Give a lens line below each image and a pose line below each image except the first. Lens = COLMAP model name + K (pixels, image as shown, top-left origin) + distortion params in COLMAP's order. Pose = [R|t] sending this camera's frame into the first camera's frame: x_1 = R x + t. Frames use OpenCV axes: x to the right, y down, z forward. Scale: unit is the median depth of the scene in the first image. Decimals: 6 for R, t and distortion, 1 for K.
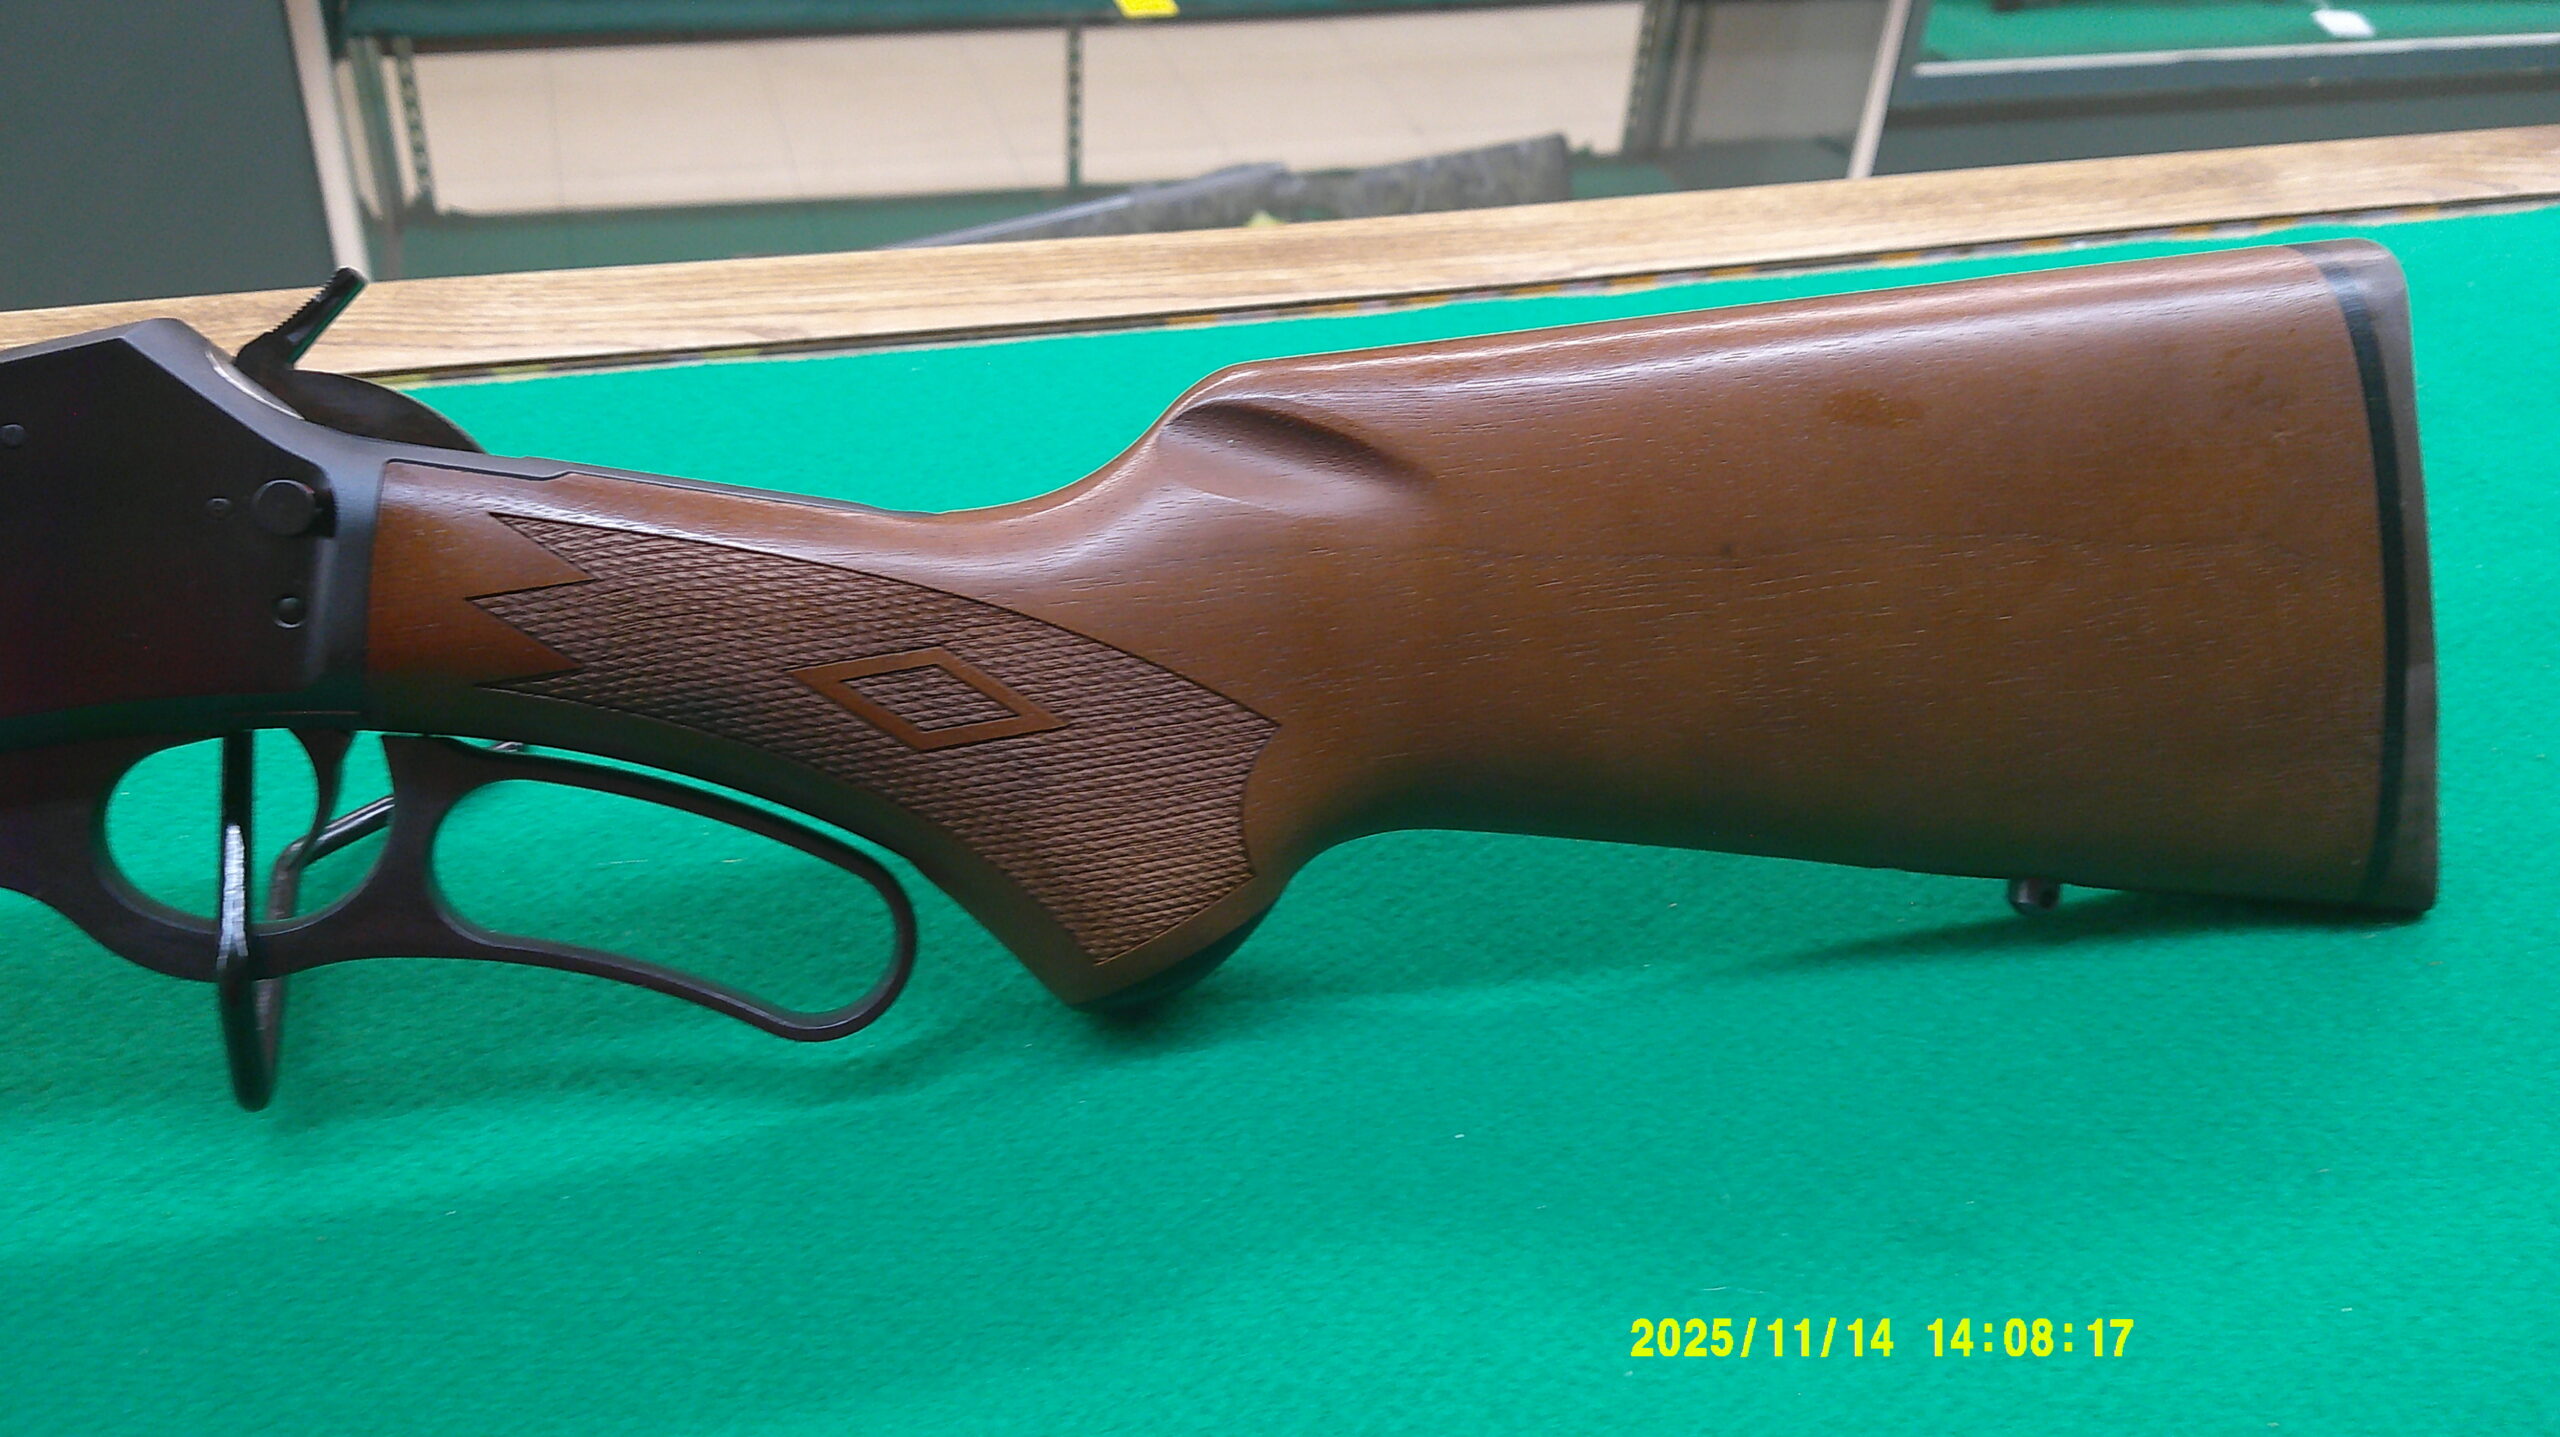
lens RADIAL K [[2142.7, 0, 1280.3], [0, 2142.7, 762.4], [0, 0, 1]] dist [0.089191, -0.178512]
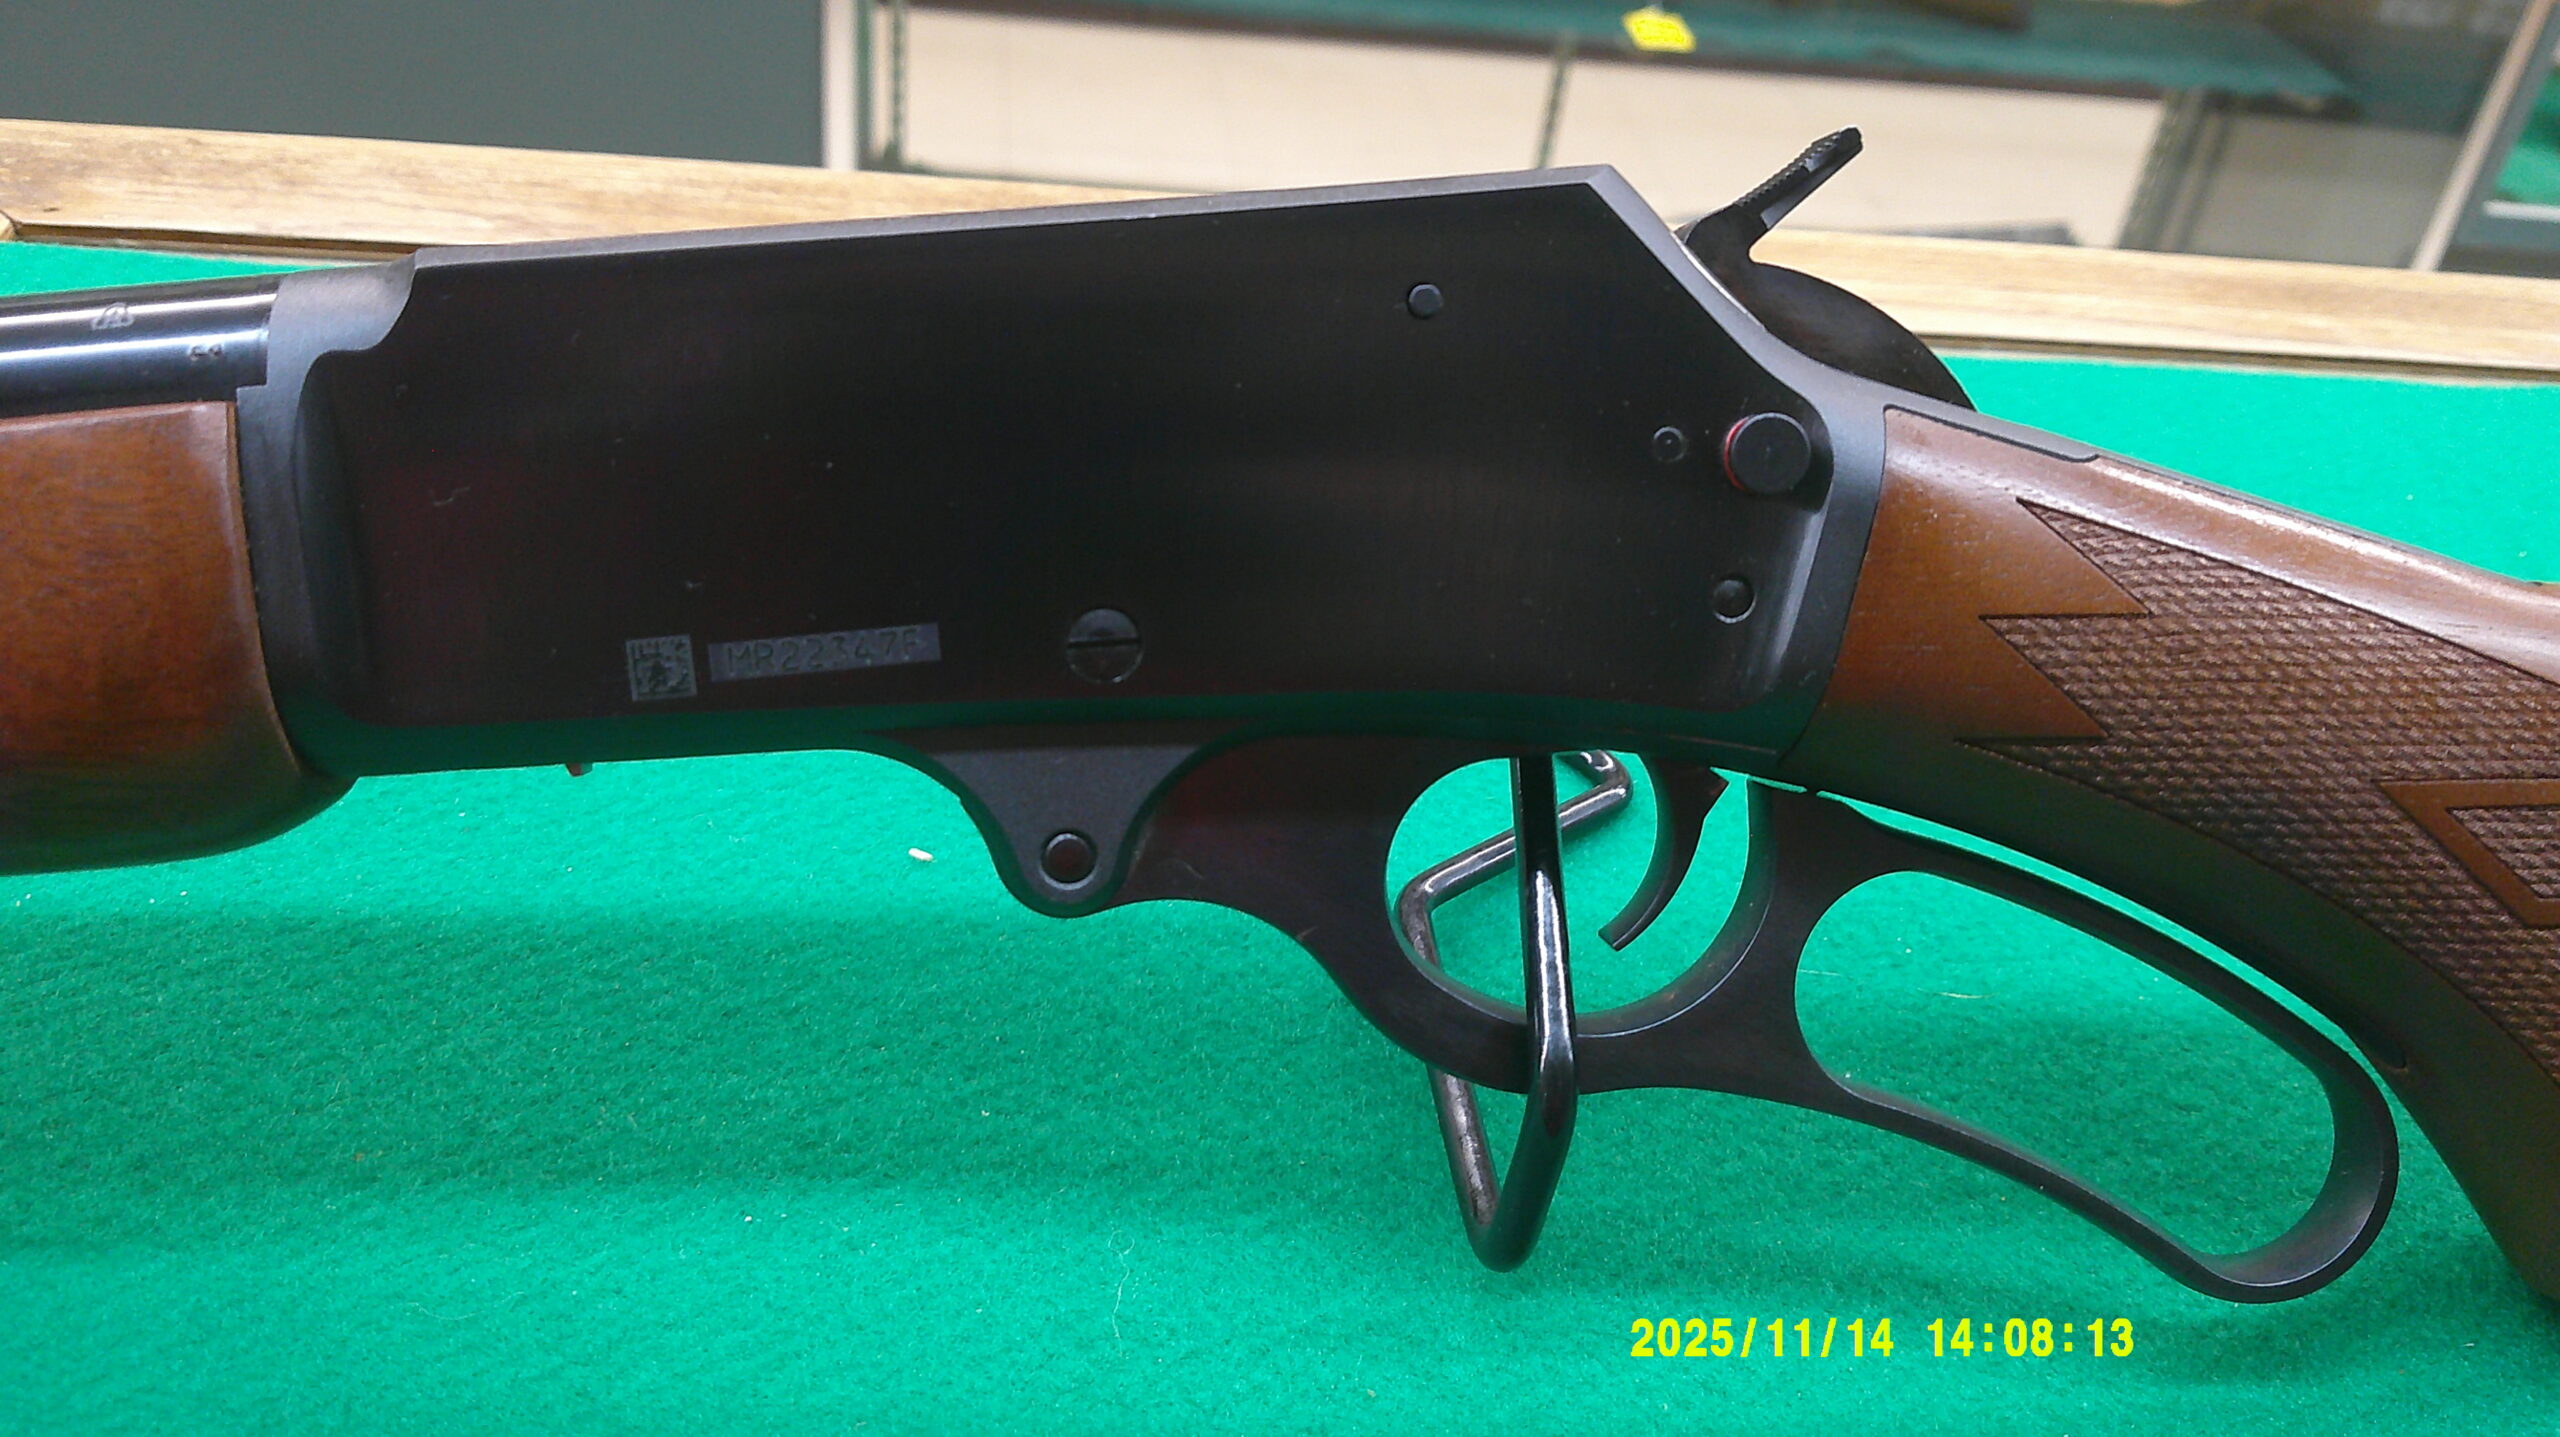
lens RADIAL K [[2142.7, 0, 1280.3], [0, 2142.7, 762.4], [0, 0, 1]] dist [0.089191, -0.178512]
pose [[0.982033, 0.153722, -0.109457, -0.497440], [-0.155696, 0.987758, -0.009669, 0.012071], [0.106631, 0.026537, 0.993944, 0.276725]]
